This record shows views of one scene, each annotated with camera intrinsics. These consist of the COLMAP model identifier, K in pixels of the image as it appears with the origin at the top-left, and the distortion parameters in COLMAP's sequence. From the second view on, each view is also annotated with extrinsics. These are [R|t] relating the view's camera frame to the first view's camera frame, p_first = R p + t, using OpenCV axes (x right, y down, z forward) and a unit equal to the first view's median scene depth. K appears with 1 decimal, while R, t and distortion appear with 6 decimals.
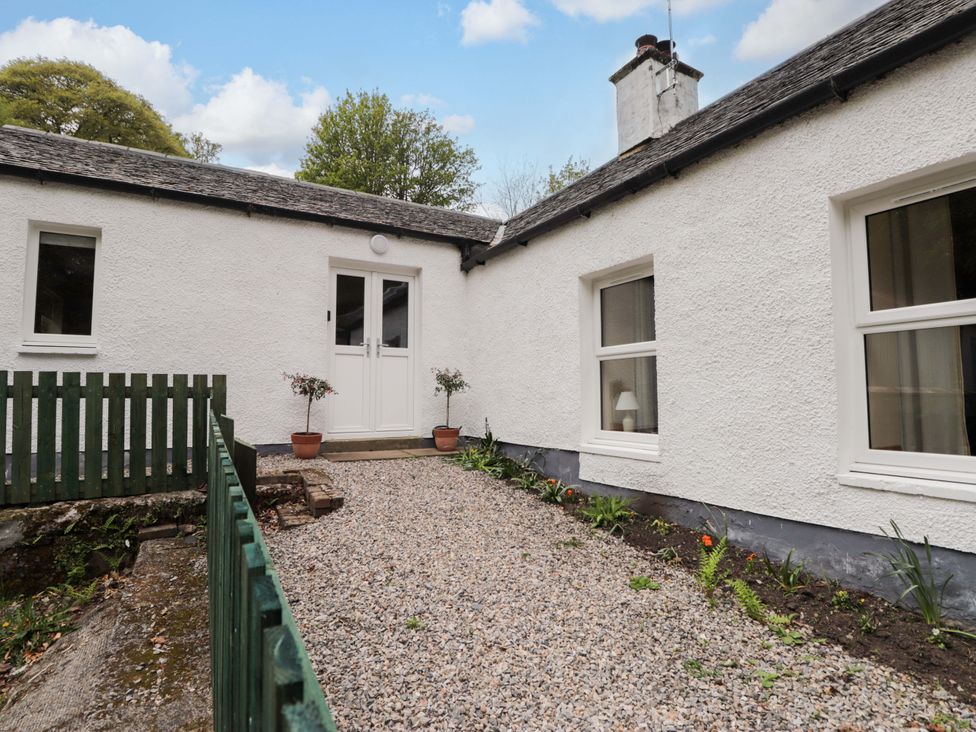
lens RADIAL K [[458.9, 0, 516.6], [0, 458.9, 363.0], [0, 0, 1]] dist [-0.011263, -0.000126]
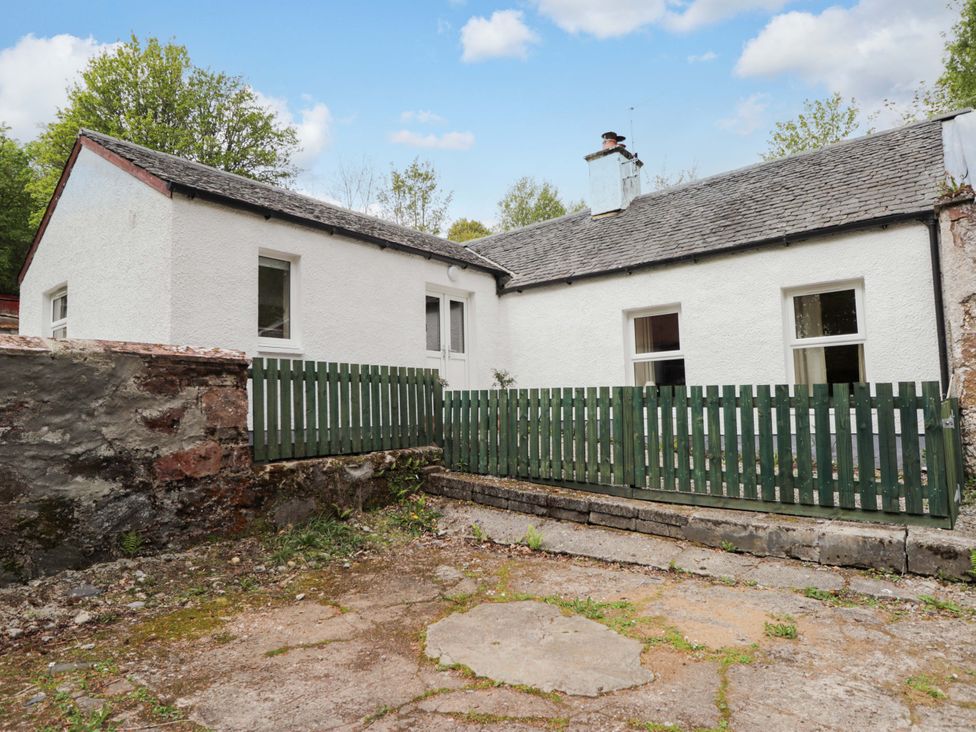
lens RADIAL K [[511.2, 0, 488.0], [0, 511.2, 366.0], [0, 0, 1]] dist [0.004746, -0.012658]
pose [[0.944731, 0.005341, 0.327804, -0.683790], [-0.000351, 0.999883, -0.015280, 0.027739], [-0.327847, 0.014320, 0.944622, -0.409865]]
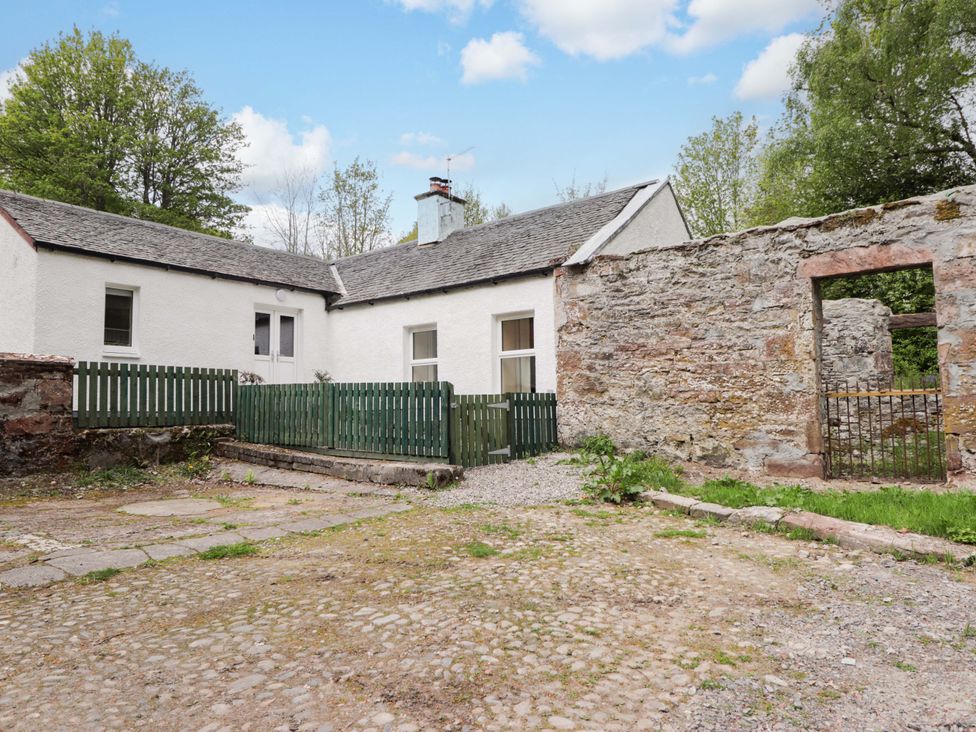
lens RADIAL K [[535.4, 0, 469.9], [0, 535.4, 365.6], [0, 0, 1]] dist [0.002043, -0.010414]
pose [[0.938023, 0.017360, 0.346137, -0.326170], [-0.013461, 0.999816, -0.013665, 0.017946], [-0.346311, 0.008159, 0.938084, -1.087290]]
